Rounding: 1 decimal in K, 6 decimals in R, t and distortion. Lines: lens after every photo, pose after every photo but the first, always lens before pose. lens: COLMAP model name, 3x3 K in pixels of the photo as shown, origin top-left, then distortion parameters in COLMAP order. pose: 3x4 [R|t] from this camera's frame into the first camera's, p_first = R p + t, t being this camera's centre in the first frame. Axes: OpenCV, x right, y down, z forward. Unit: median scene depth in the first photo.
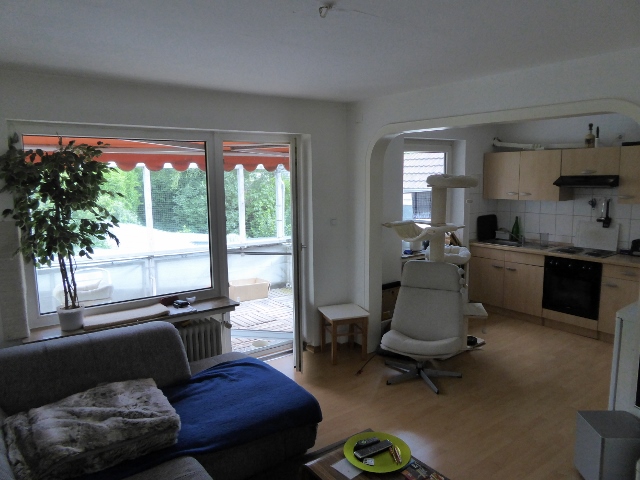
lens RADIAL K [[467.5, 0, 320.3], [0, 467.5, 240.6], [0, 0, 1]] dist [-0.006998, -0.001249]
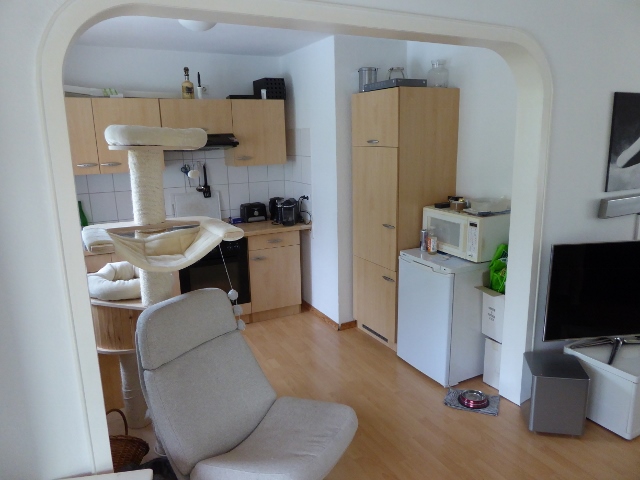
lens RADIAL K [[467.5, 0, 320.4], [0, 467.5, 239.7], [0, 0, 1]] dist [-0.006998, -0.001249]
pose [[0.163452, -0.201340, 0.965788, -0.194988], [0.157655, 0.971703, 0.175892, -0.071198], [-0.973873, 0.123512, 0.190569, 0.658097]]
